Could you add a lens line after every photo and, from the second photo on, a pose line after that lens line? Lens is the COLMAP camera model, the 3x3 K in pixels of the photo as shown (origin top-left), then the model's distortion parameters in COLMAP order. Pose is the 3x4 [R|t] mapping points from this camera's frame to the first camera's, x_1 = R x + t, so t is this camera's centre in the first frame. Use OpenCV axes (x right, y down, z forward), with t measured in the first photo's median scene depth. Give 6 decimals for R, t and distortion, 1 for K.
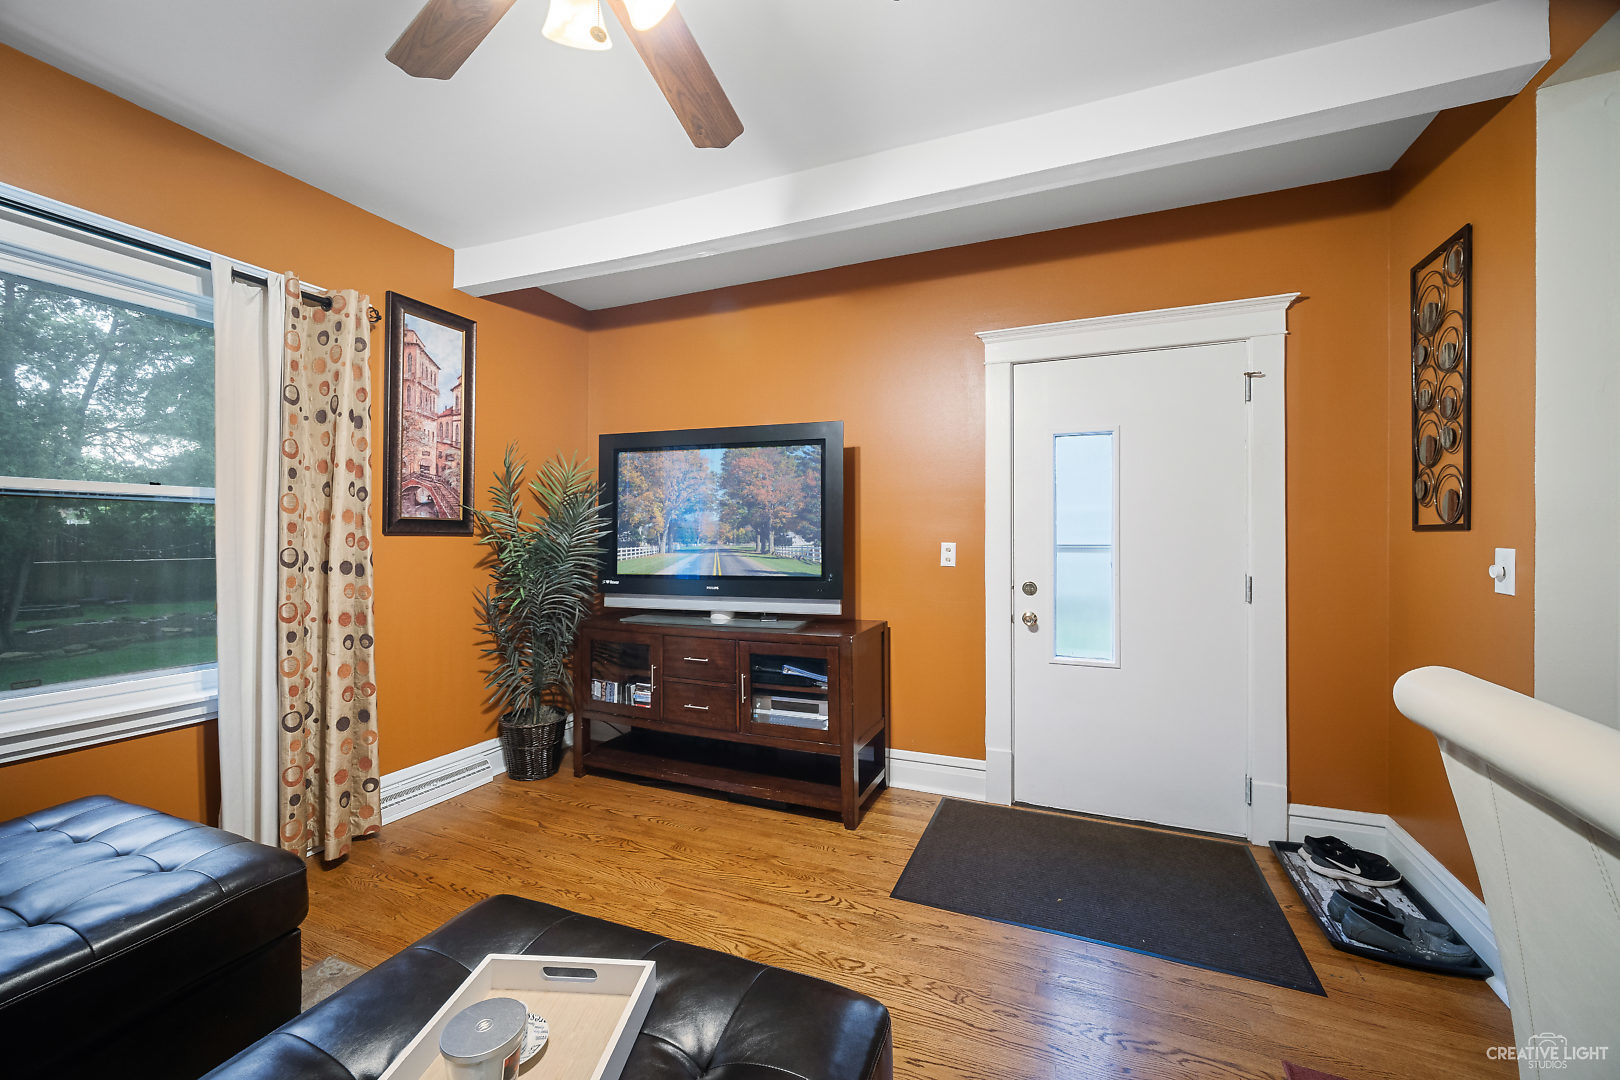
lens RADIAL K [[642.6, 0, 813.1], [0, 642.6, 534.0], [0, 0, 1]] dist [0.000521, 0.000038]
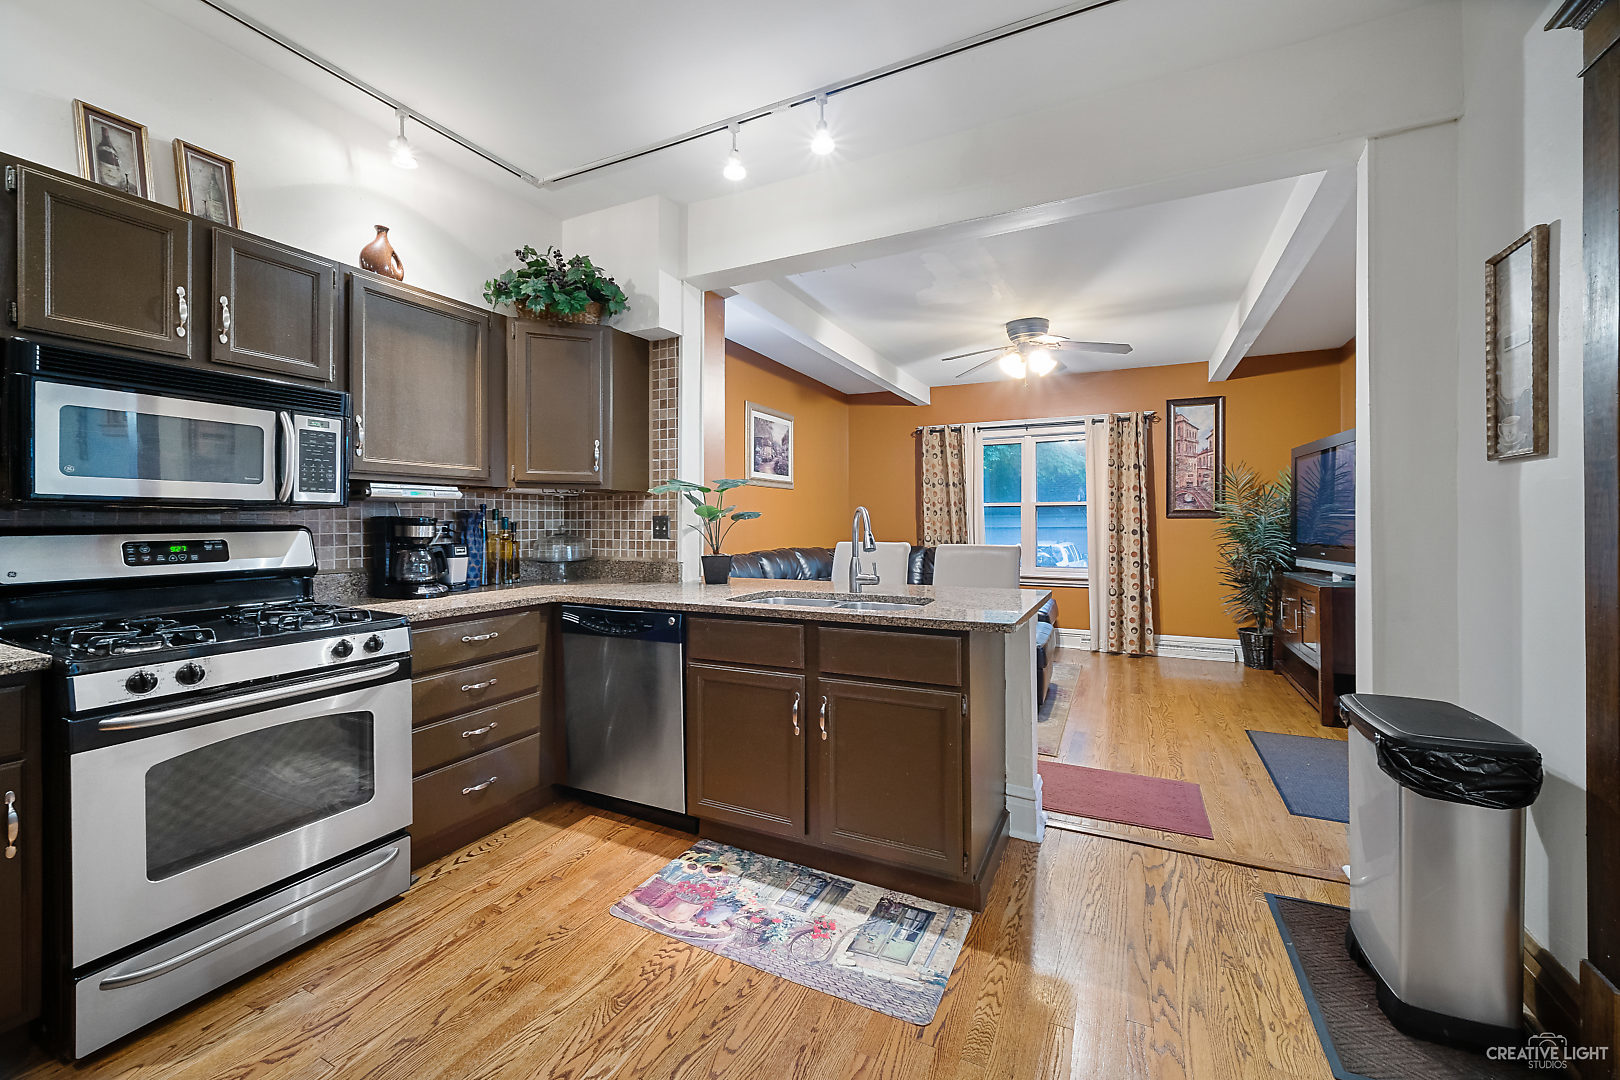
lens RADIAL K [[642.6, 0, 813.1], [0, 642.6, 534.0], [0, 0, 1]] dist [0.000521, 0.000038]
pose [[-0.038917, 0.014718, -0.999134, 1.603146], [0.004611, 0.999884, 0.014549, 0.018166], [0.999232, -0.004041, -0.038981, -0.058288]]
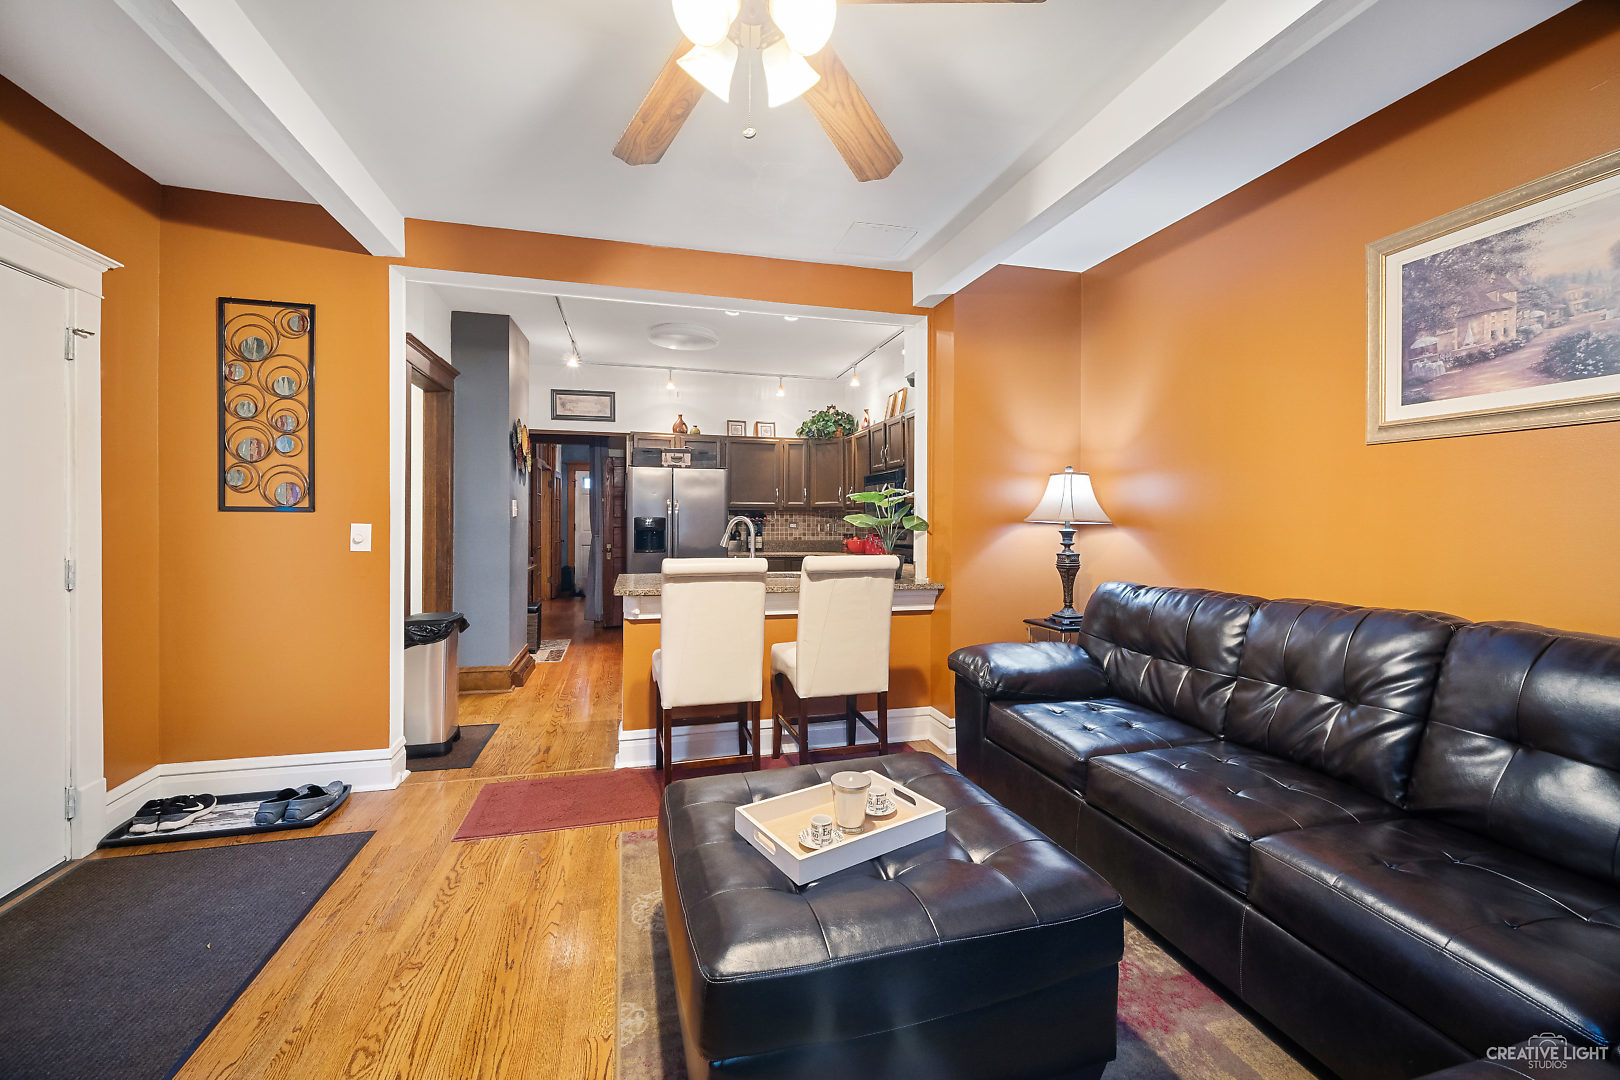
lens RADIAL K [[642.6, 0, 813.1], [0, 642.6, 534.0], [0, 0, 1]] dist [0.000521, 0.000038]
pose [[-0.638955, -0.025608, 0.768818, -0.643214], [-0.010949, 0.999647, 0.024197, -0.001668], [-0.769166, 0.007043, -0.639010, 0.781426]]
